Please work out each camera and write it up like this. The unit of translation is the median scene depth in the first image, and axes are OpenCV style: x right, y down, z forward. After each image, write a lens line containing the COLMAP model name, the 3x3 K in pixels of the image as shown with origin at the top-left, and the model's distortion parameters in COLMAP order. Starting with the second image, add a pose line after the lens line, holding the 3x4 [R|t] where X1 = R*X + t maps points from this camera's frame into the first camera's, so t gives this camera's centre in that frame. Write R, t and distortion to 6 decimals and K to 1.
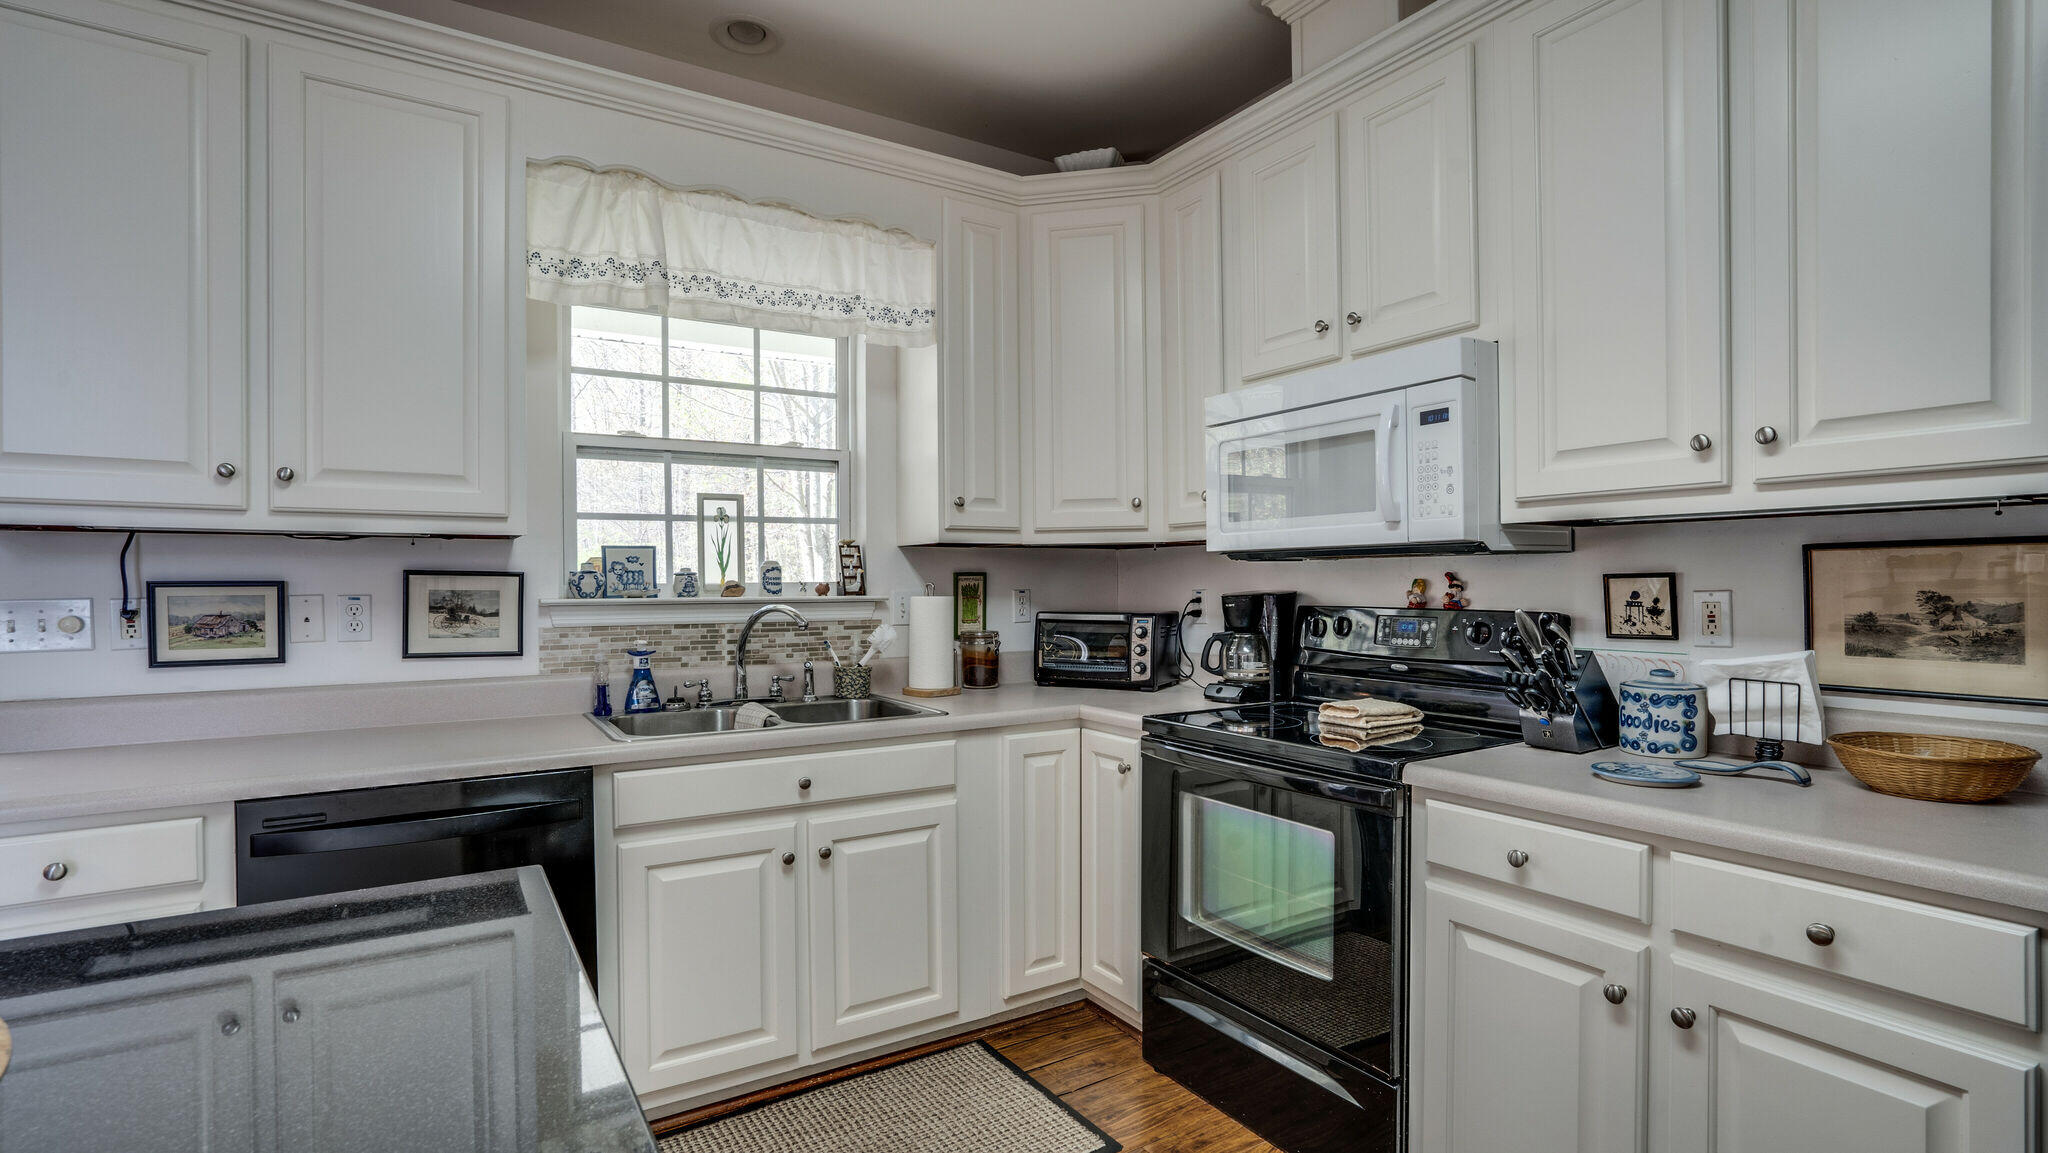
lens RADIAL K [[952.9, 0, 1018.9], [0, 952.9, 590.3], [0, 0, 1]] dist [-0.039436, 0.018132]
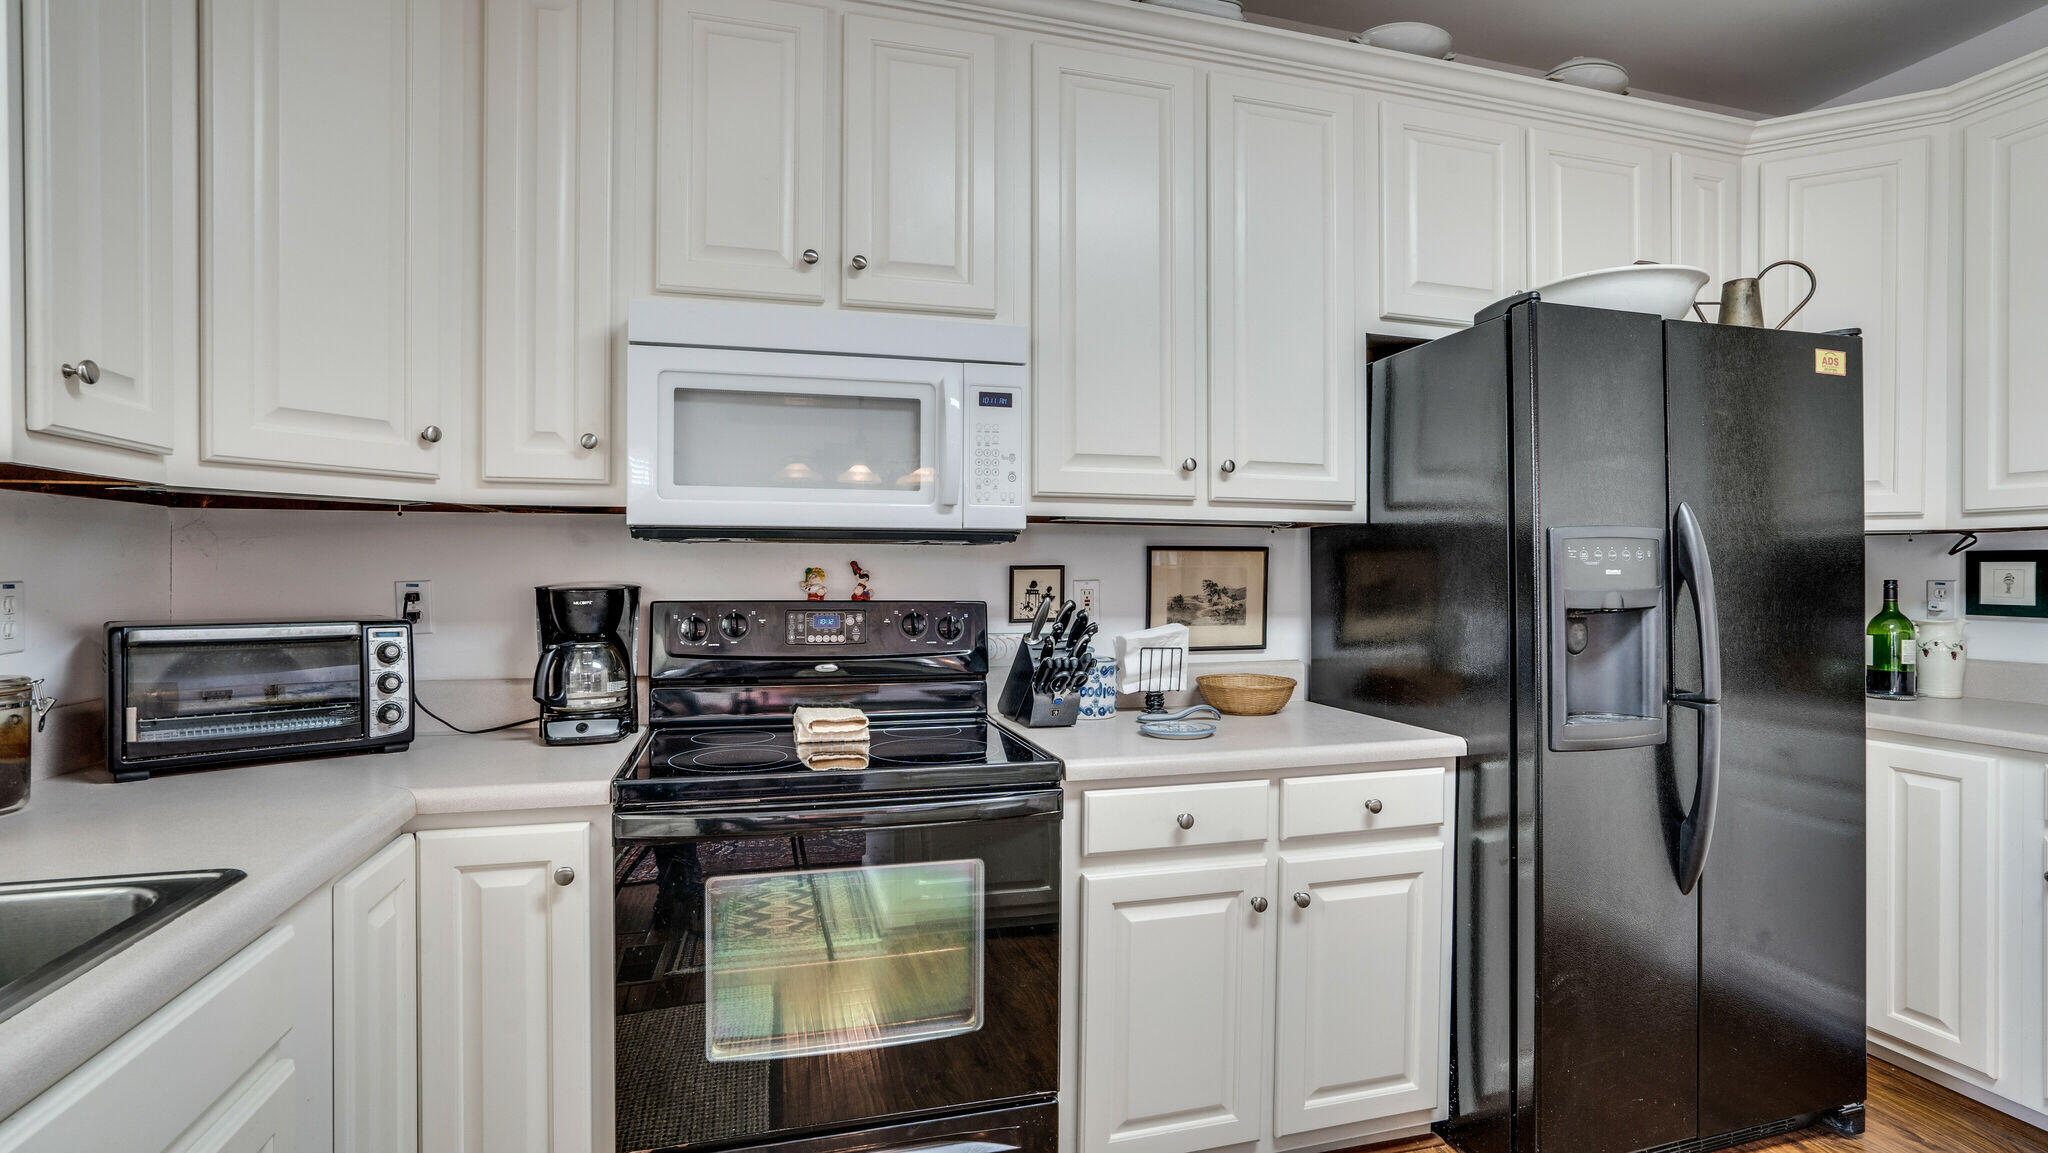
lens RADIAL K [[952.9, 0, 1002.8], [0, 952.9, 576.9], [0, 0, 1]] dist [-0.039436, 0.018132]
pose [[0.286979, 0.005133, 0.957923, -0.489423], [0.003962, 0.999971, -0.006545, 0.003479], [-0.957929, 0.005674, 0.286951, 0.715932]]
